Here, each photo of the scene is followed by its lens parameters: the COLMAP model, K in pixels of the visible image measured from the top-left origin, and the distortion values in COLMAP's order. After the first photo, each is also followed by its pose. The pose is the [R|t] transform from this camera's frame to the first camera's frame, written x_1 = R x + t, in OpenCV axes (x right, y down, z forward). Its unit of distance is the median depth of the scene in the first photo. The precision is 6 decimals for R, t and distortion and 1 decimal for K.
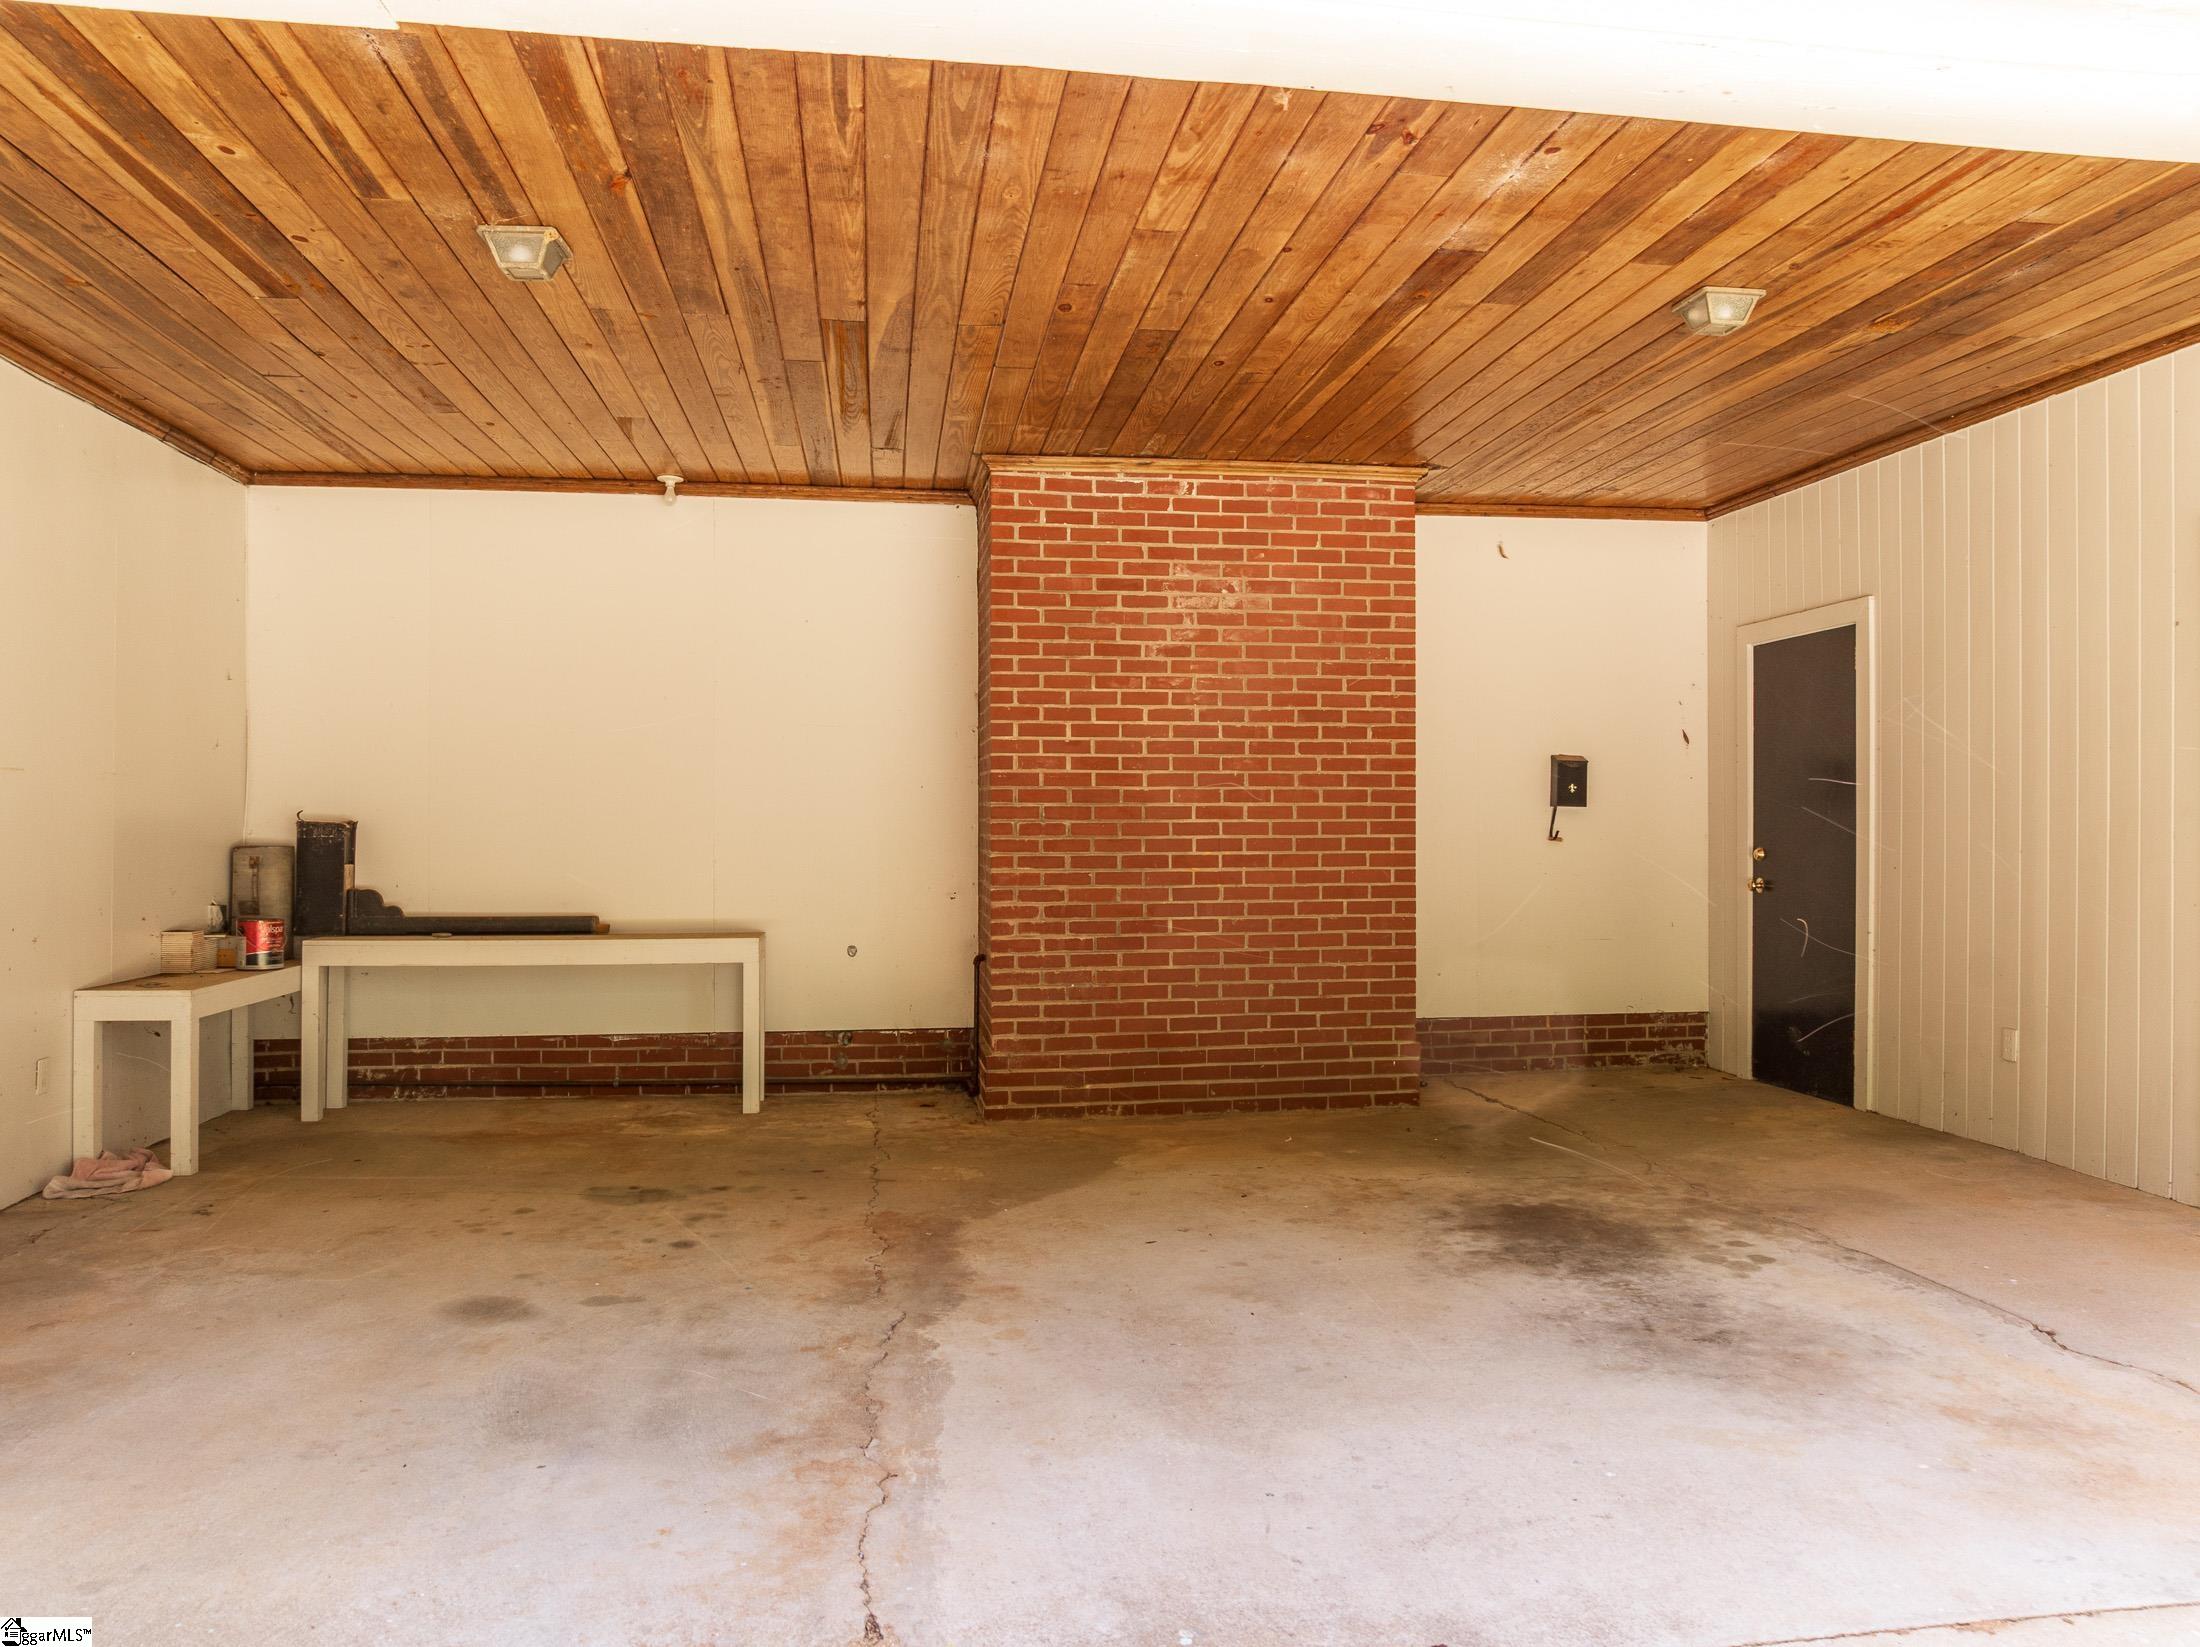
lens RADIAL K [[1545.4, 0, 1102.8], [0, 1545.4, 823.3], [0, 0, 1]] dist [-0.037513, -0.000397]
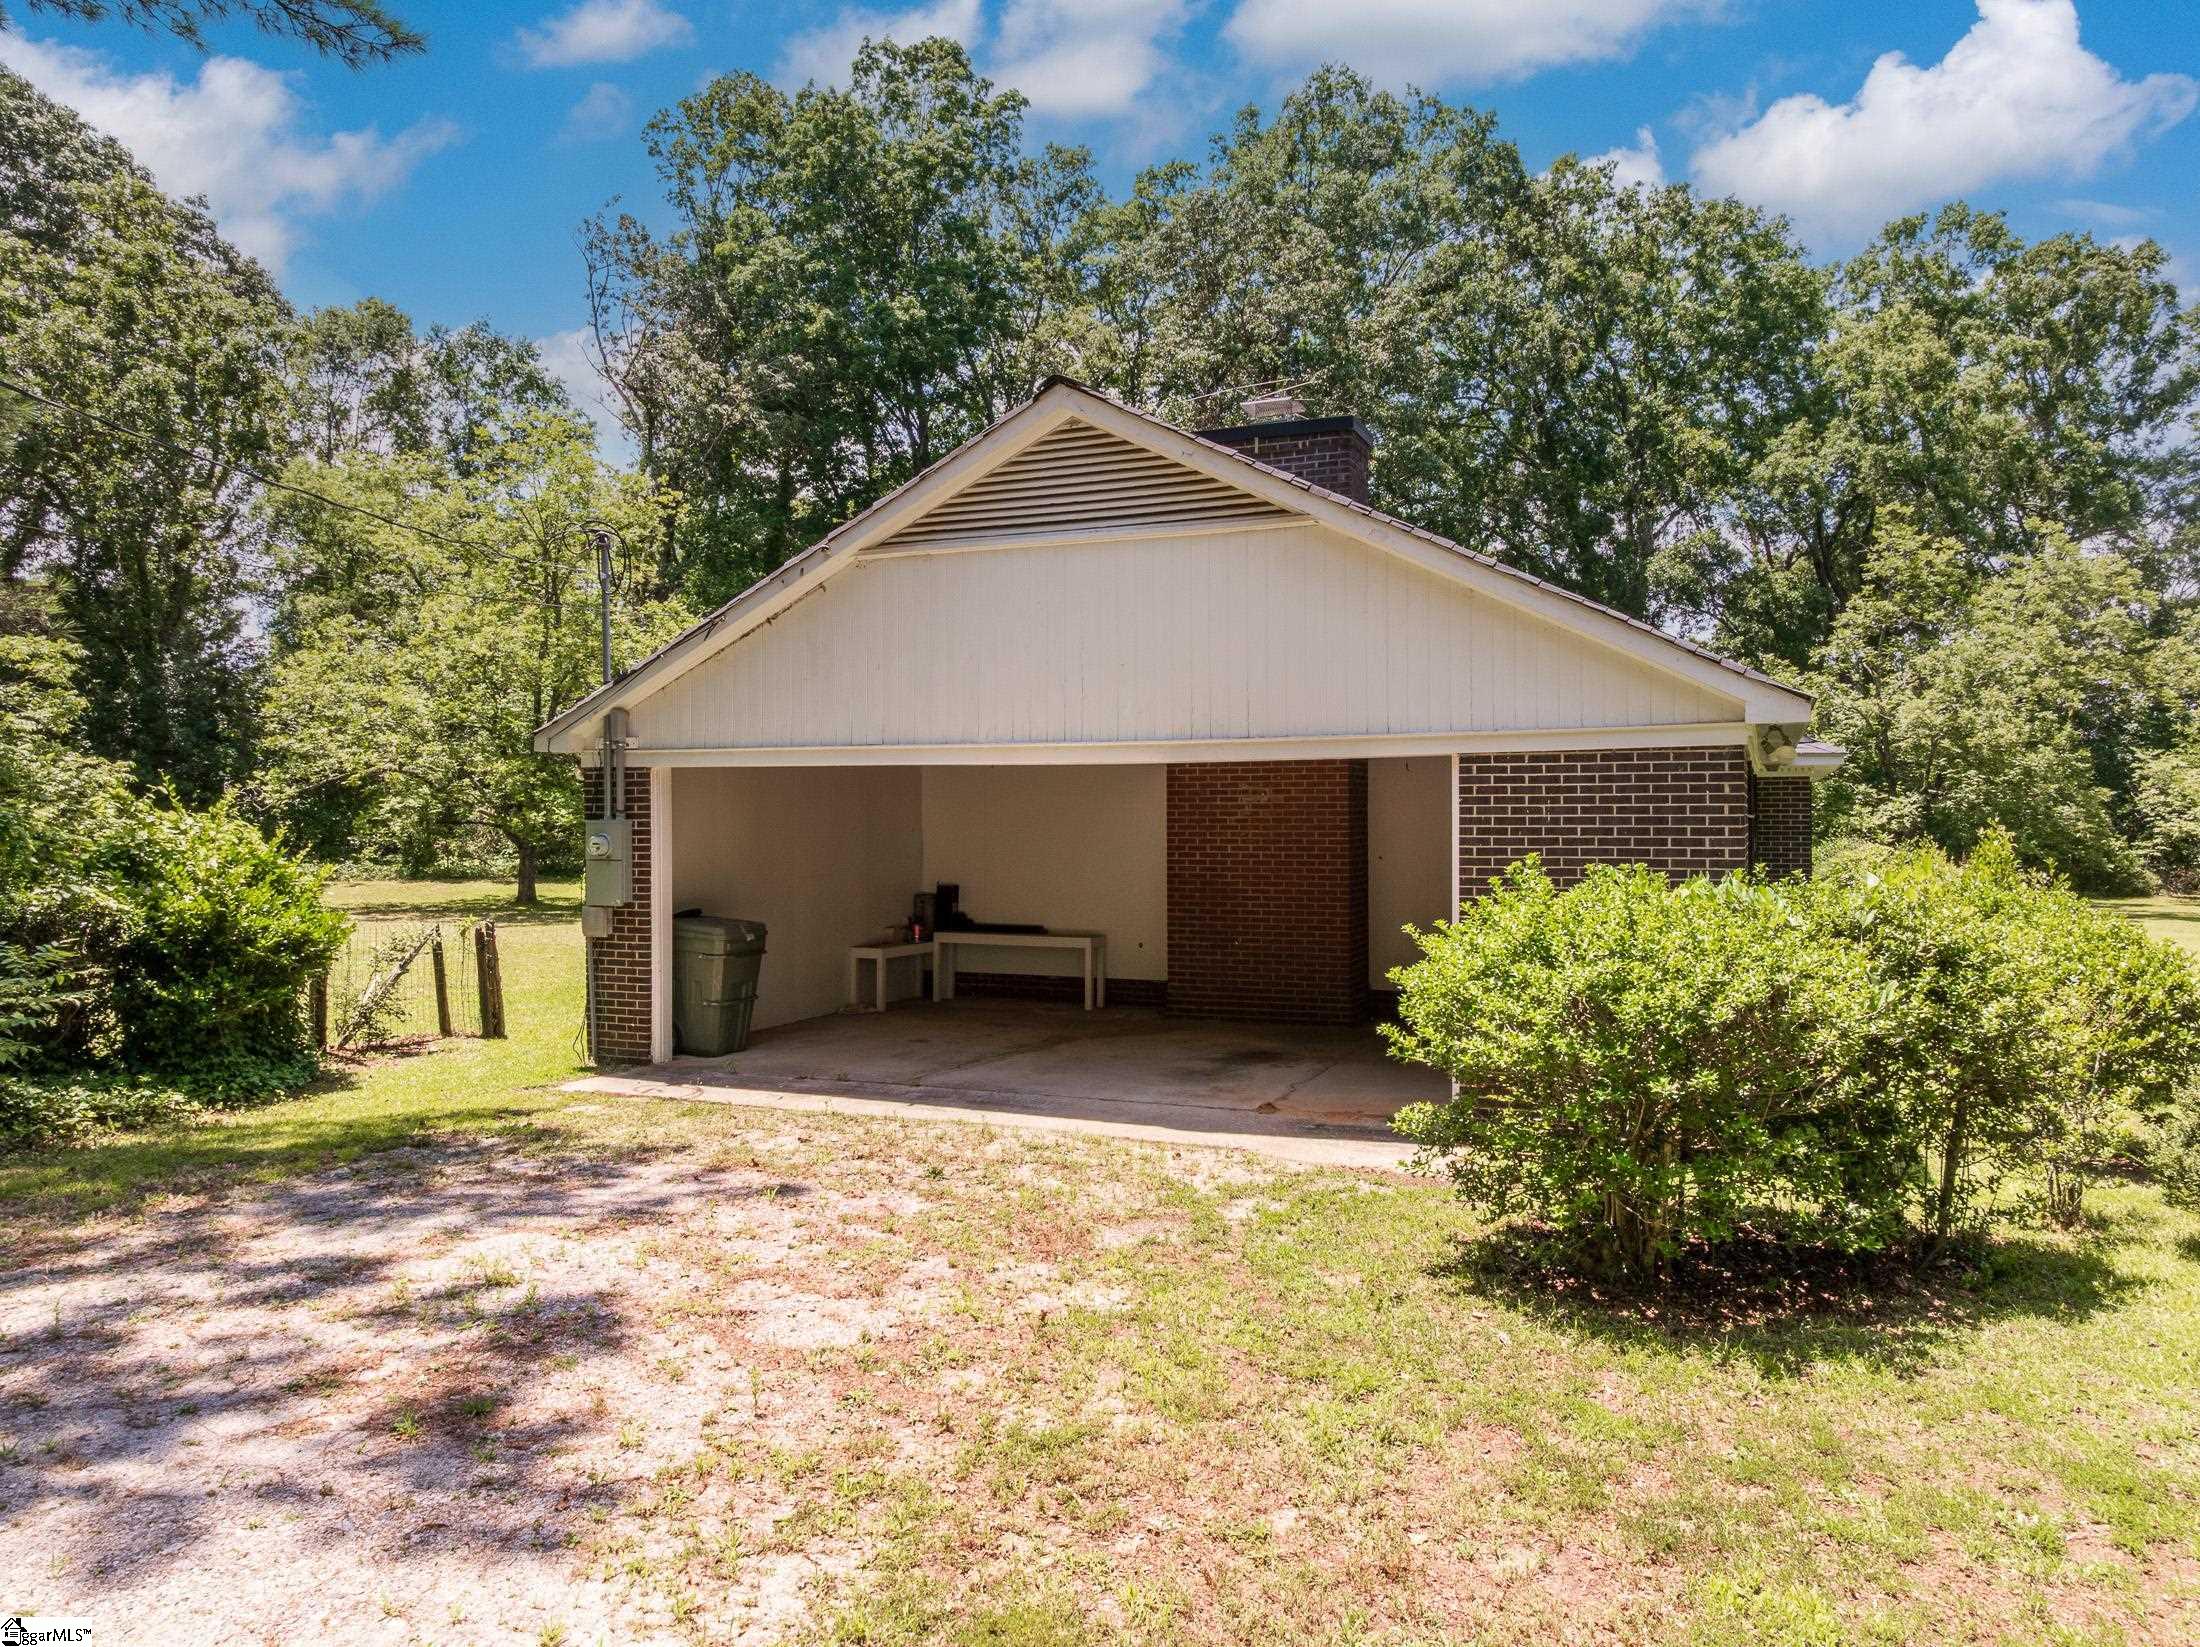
lens RADIAL K [[1545.4, 0, 1099.6], [0, 1545.4, 819.6], [0, 0, 1]] dist [-0.037513, -0.000397]
pose [[0.841817, 0.003518, -0.539752, 1.094663], [-0.001358, 0.999989, 0.004400, -0.122587], [0.539761, -0.002971, 0.841813, -1.025188]]
